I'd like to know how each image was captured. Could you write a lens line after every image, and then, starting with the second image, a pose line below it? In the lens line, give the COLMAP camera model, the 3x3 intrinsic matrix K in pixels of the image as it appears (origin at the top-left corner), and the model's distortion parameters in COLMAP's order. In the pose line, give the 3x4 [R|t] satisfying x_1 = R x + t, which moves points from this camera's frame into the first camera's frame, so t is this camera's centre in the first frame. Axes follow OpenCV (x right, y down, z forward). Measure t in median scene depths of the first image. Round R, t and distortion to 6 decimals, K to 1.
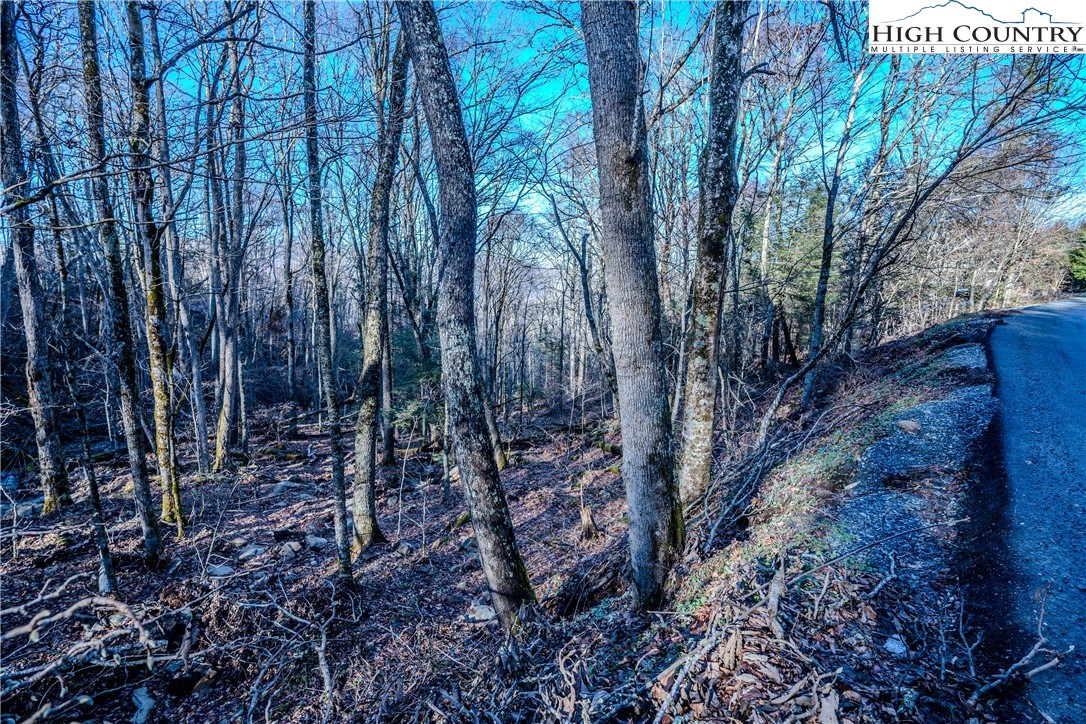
lens RADIAL K [[558.0, 0, 543.0], [0, 558.0, 362.0], [0, 0, 1]] dist [-0.053995, 0.027421]
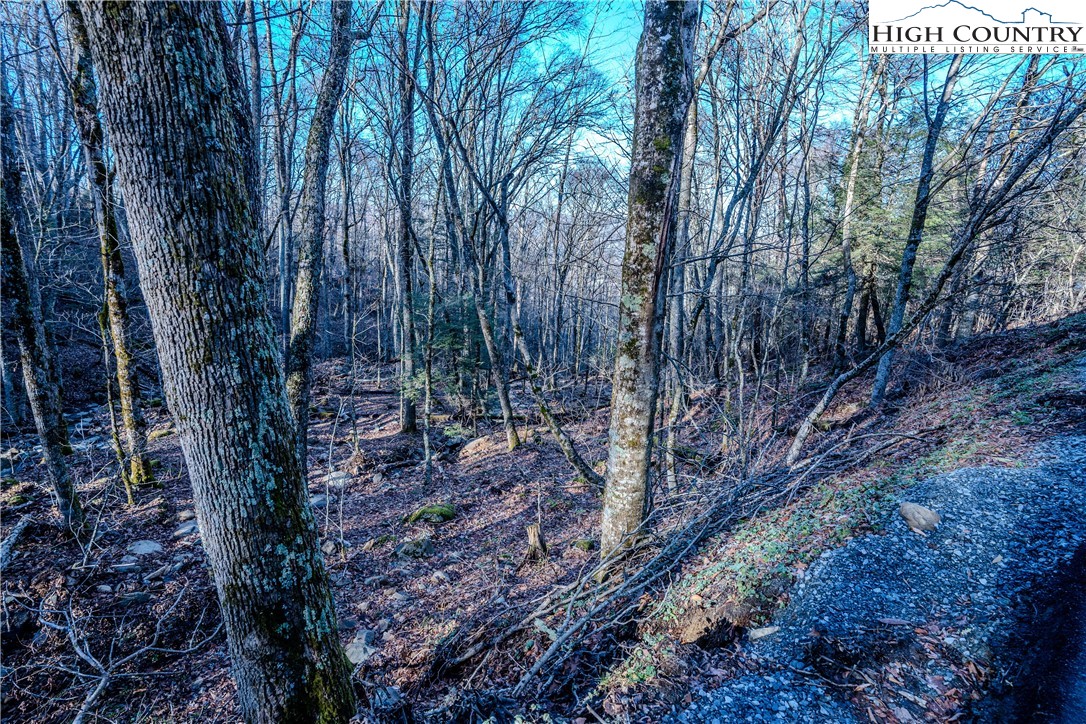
lens RADIAL K [[558.0, 0, 543.0], [0, 558.0, 362.0], [0, 0, 1]] dist [-0.053995, 0.027421]
pose [[0.982416, 0.057397, -0.177662, 0.234587], [-0.044445, 0.996113, 0.076048, -0.037046], [0.181337, -0.066814, 0.981149, 0.246748]]
